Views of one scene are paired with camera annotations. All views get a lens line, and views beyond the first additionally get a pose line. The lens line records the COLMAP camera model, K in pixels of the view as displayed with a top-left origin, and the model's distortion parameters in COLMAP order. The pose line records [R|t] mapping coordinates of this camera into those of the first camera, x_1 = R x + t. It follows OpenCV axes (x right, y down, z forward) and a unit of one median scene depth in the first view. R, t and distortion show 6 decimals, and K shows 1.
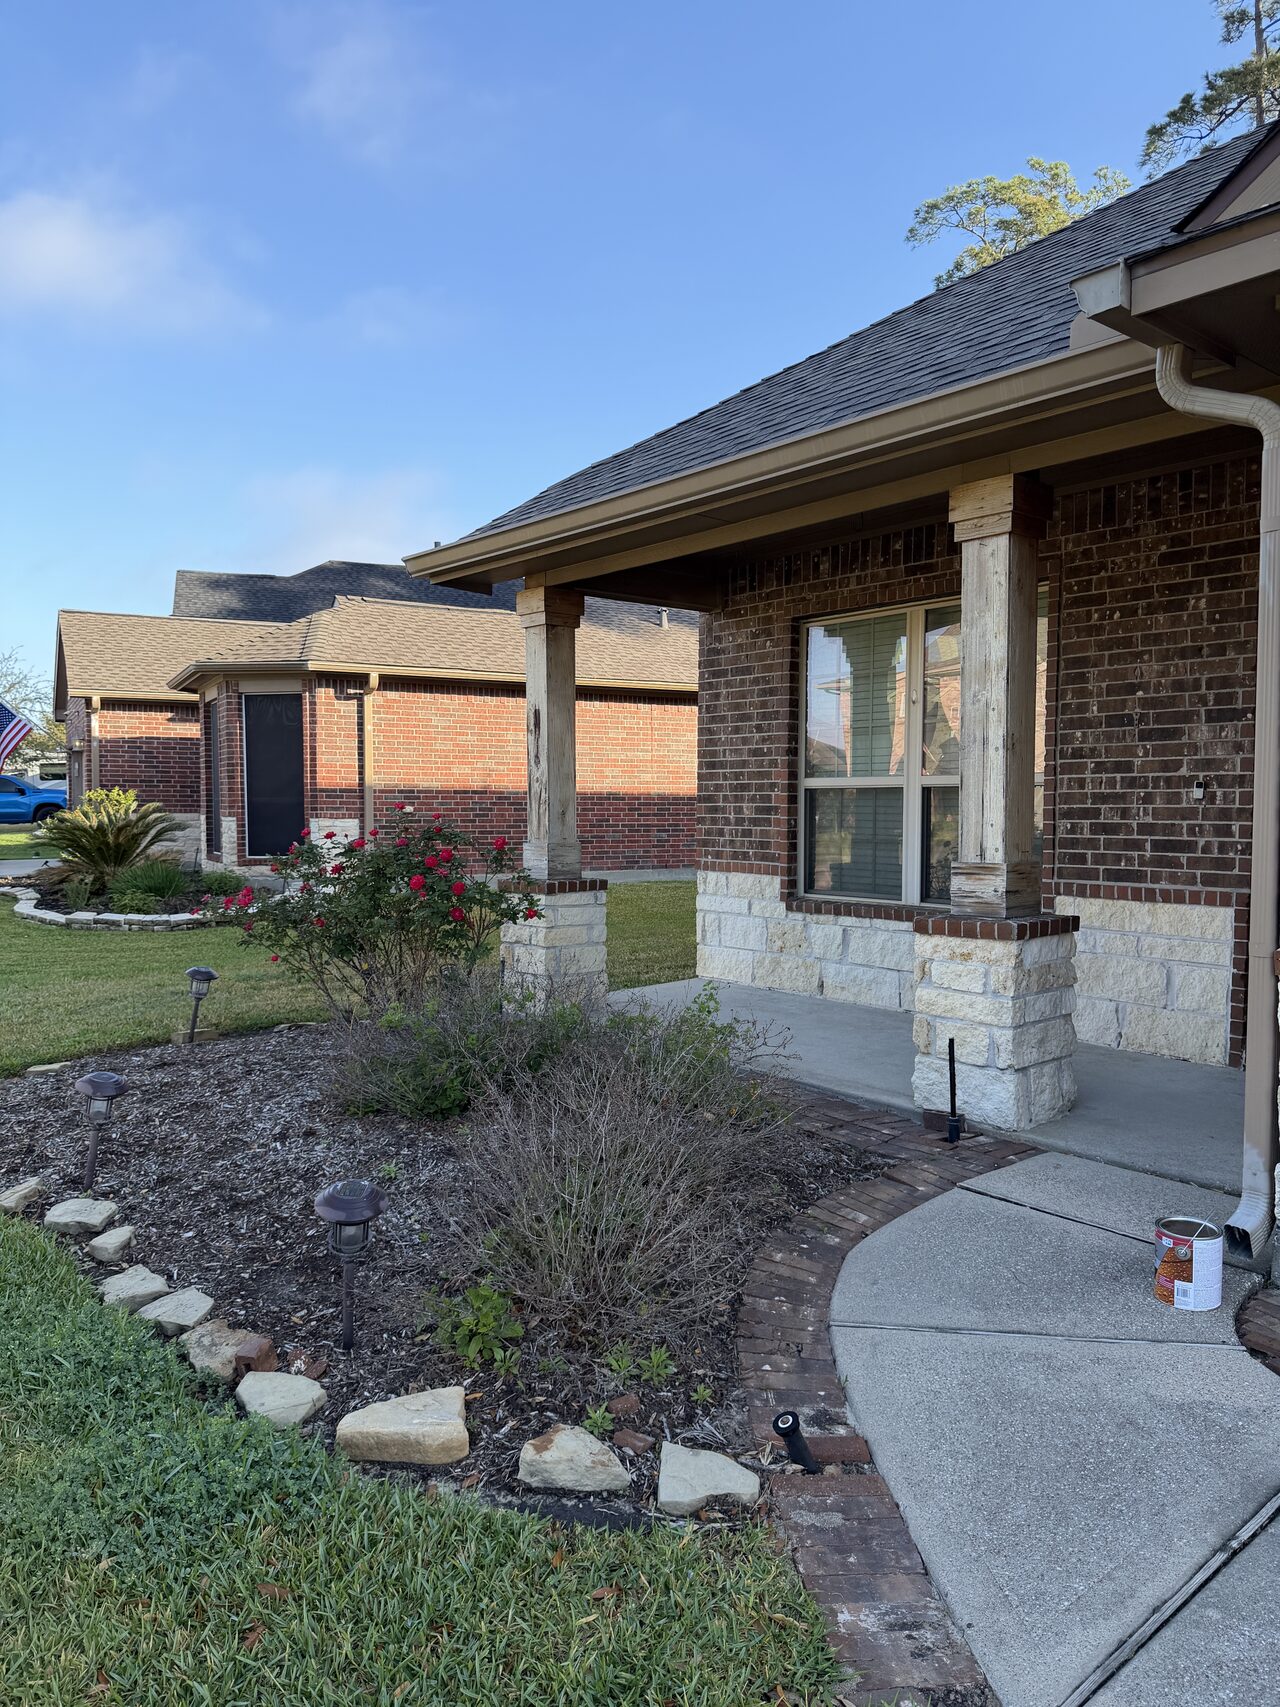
lens RADIAL K [[1192.9, 0, 656.4], [0, 1192.9, 870.0], [0, 0, 1]] dist [0.055925, -0.058815]
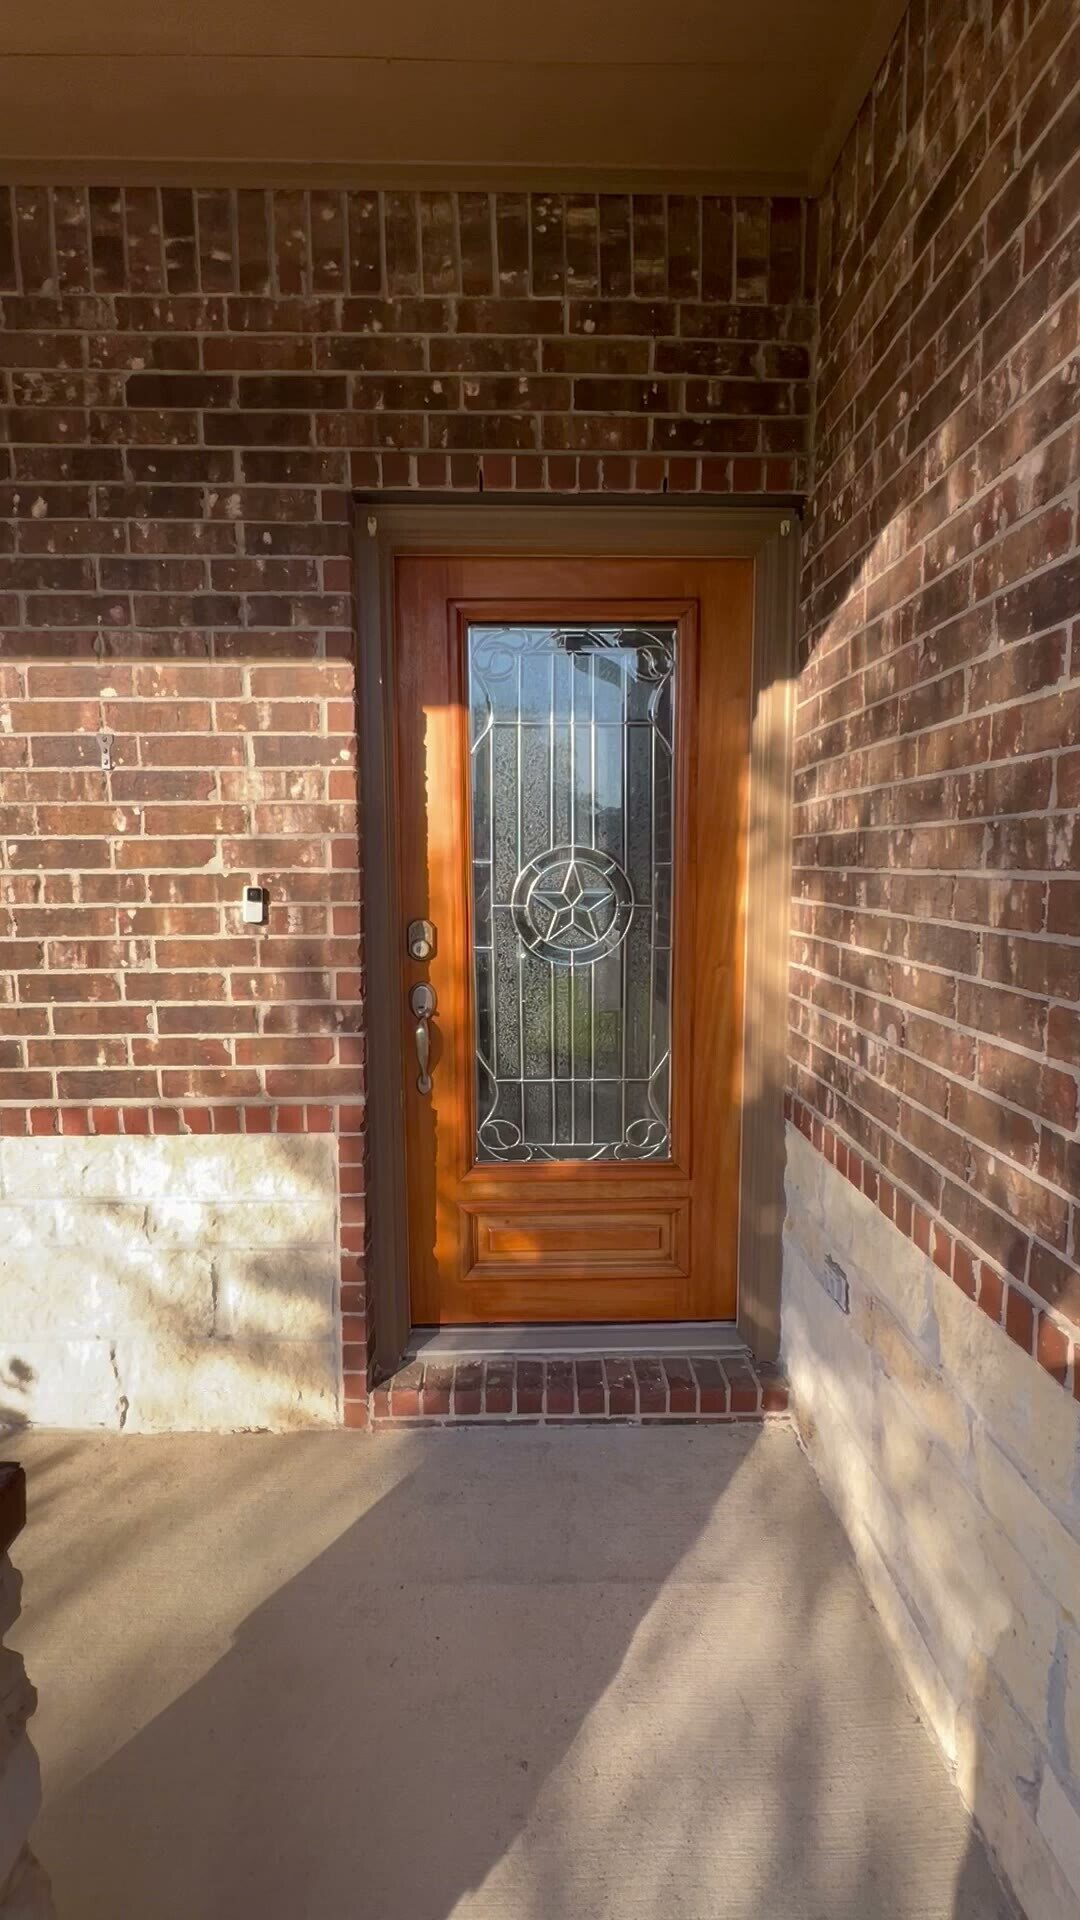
lens RADIAL K [[880.2, 0, 535.7], [0, 880.2, 953.6], [0, 0, 1]] dist [-0.009498, 0.002108]
pose [[0.642043, -0.087920, 0.761611, 0.247407], [0.047545, 0.996057, 0.074904, -0.066295], [-0.765193, -0.011881, 0.643692, 0.670911]]
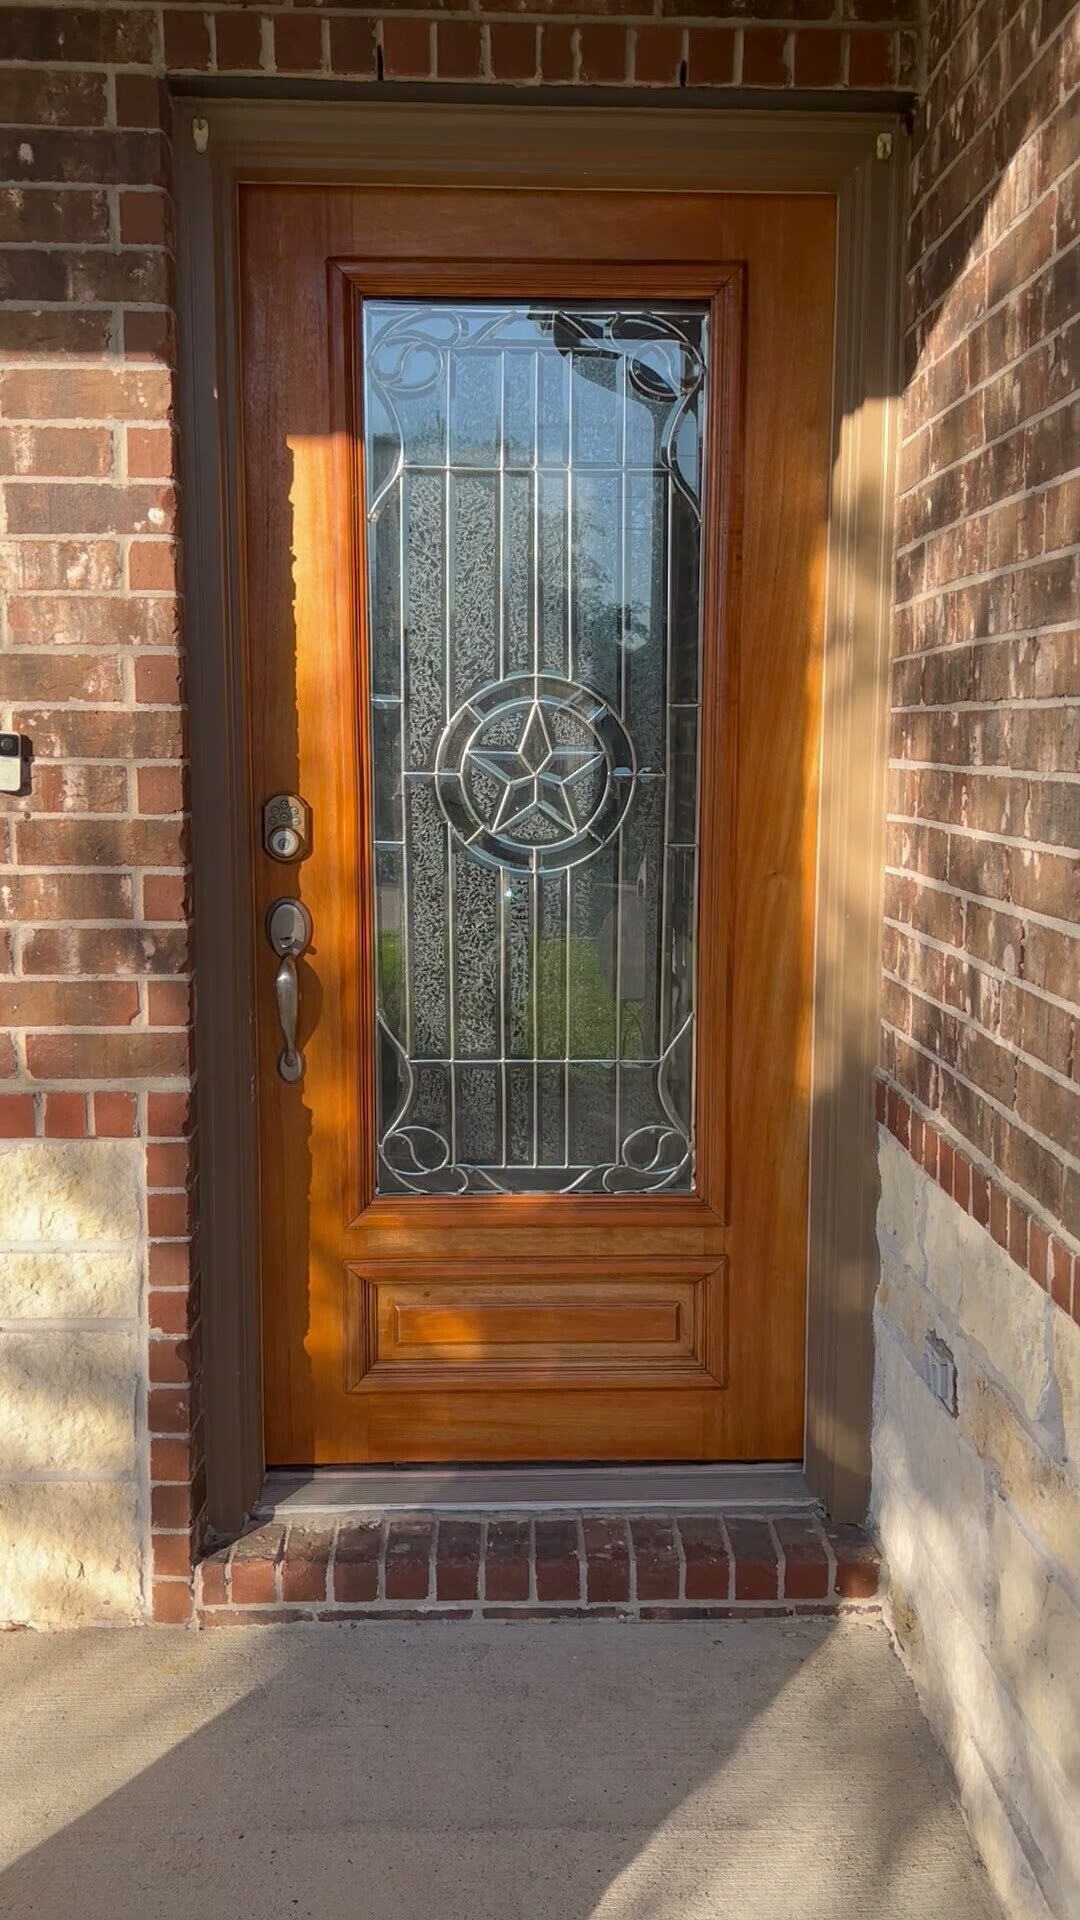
lens RADIAL K [[1646.0, 0, 550.1], [0, 1646.0, 948.3], [0, 0, 1]] dist [0.046663, -0.066664]
pose [[0.632075, -0.101575, 0.768221, 0.214031], [0.039976, 0.994326, 0.098579, -0.054249], [-0.773875, -0.031599, 0.632549, 0.624903]]
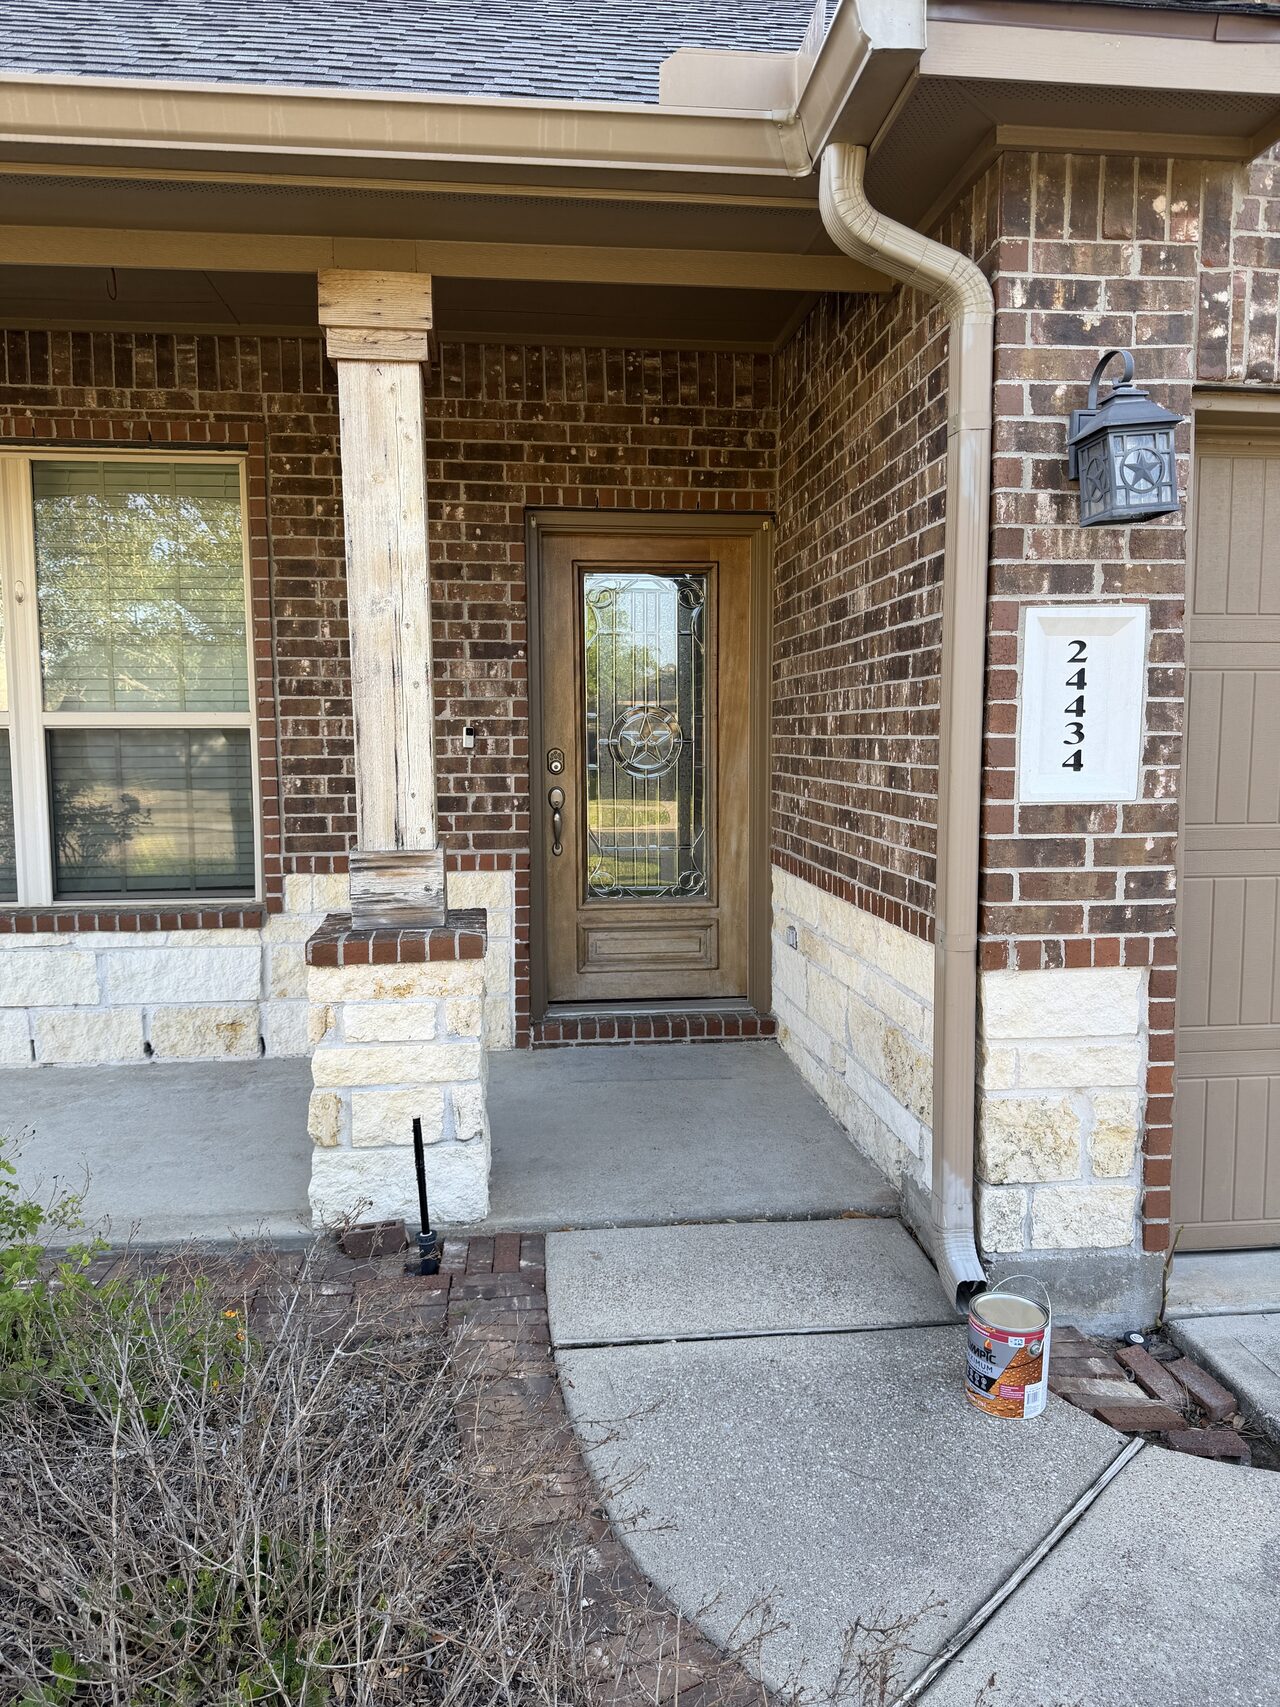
lens RADIAL K [[1192.9, 0, 648.5], [0, 1192.9, 852.0], [0, 0, 1]] dist [0.055925, -0.058815]
pose [[0.569876, -0.086942, 0.817118, -0.169016], [0.050569, 0.996213, 0.070730, -0.037984], [-0.820173, 0.001013, 0.572115, 0.404318]]
